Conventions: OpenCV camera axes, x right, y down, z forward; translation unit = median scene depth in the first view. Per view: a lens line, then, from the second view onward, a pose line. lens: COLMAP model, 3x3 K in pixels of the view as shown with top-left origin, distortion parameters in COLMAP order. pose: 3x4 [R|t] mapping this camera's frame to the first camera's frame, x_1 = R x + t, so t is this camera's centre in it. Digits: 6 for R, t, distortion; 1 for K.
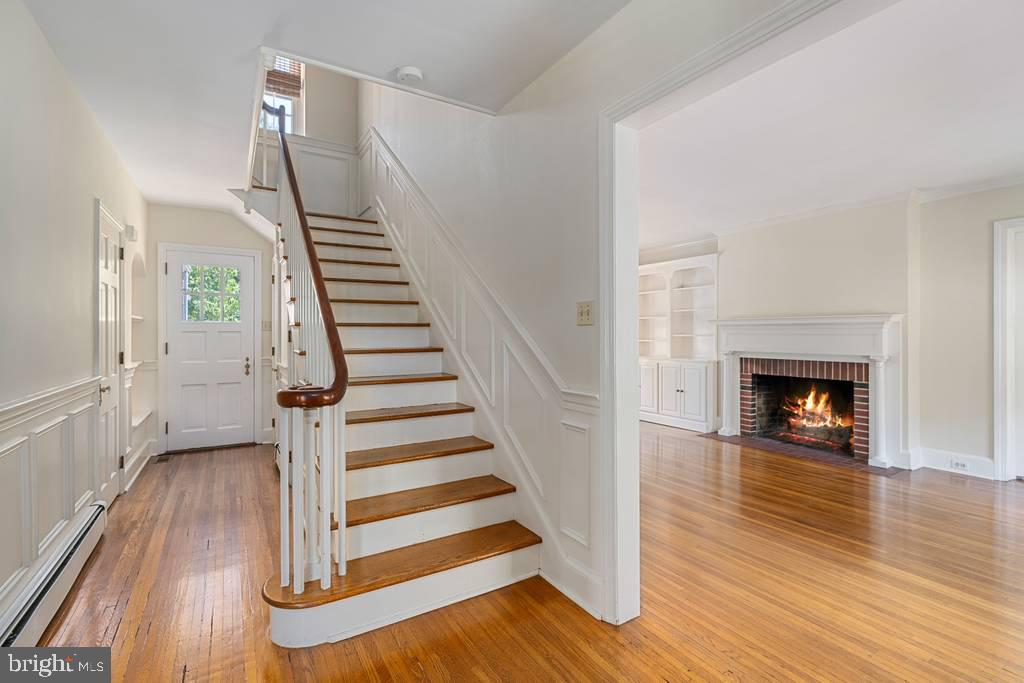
lens RADIAL K [[466.2, 0, 513.1], [0, 466.2, 333.9], [0, 0, 1]] dist [-0.007938, 0.002875]
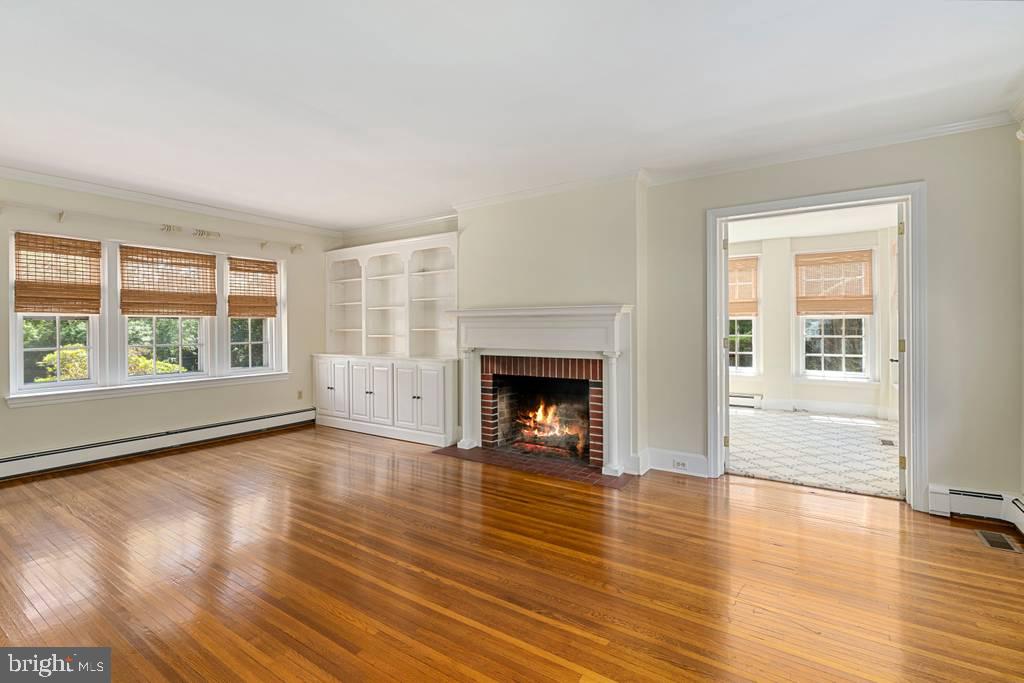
lens RADIAL K [[466.2, 0, 513.4], [0, 466.2, 327.7], [0, 0, 1]] dist [-0.007938, 0.002875]
pose [[0.907275, -0.003326, 0.420524, 0.198646], [0.003668, 0.999993, -0.000005, 0.000868], [-0.420521, 0.001547, 0.907281, 0.219450]]
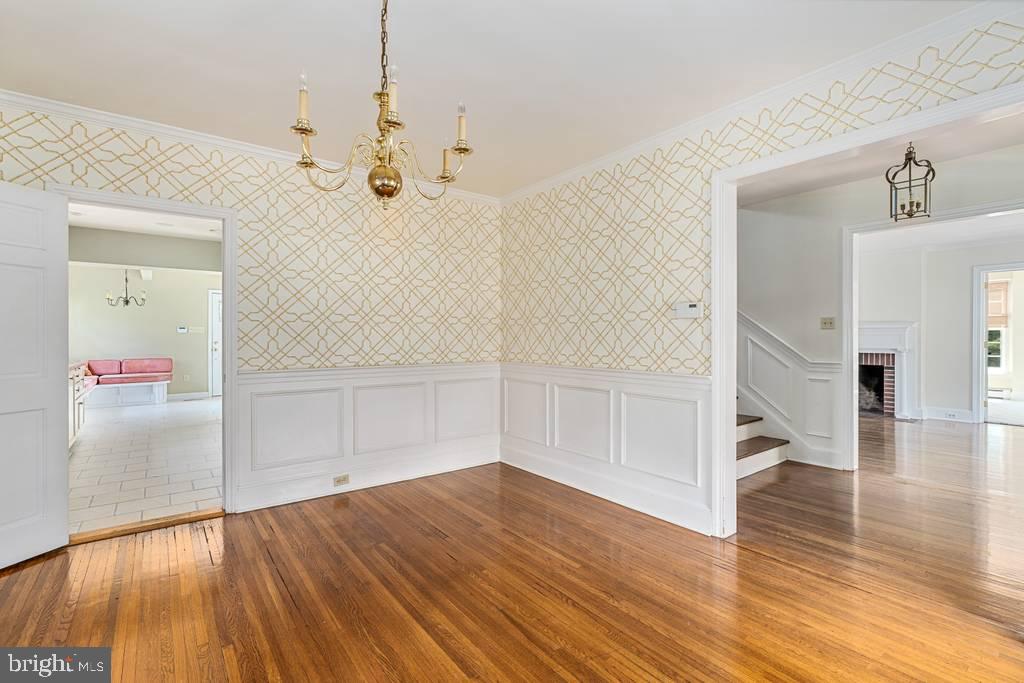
lens RADIAL K [[466.2, 0, 507.1], [0, 466.2, 338.3], [0, 0, 1]] dist [-0.007938, 0.002875]
pose [[0.994460, 0.003956, 0.105038, -0.594468], [-0.004792, 0.999959, 0.007709, 0.005358], [-0.105003, -0.008170, 0.994438, -0.353460]]
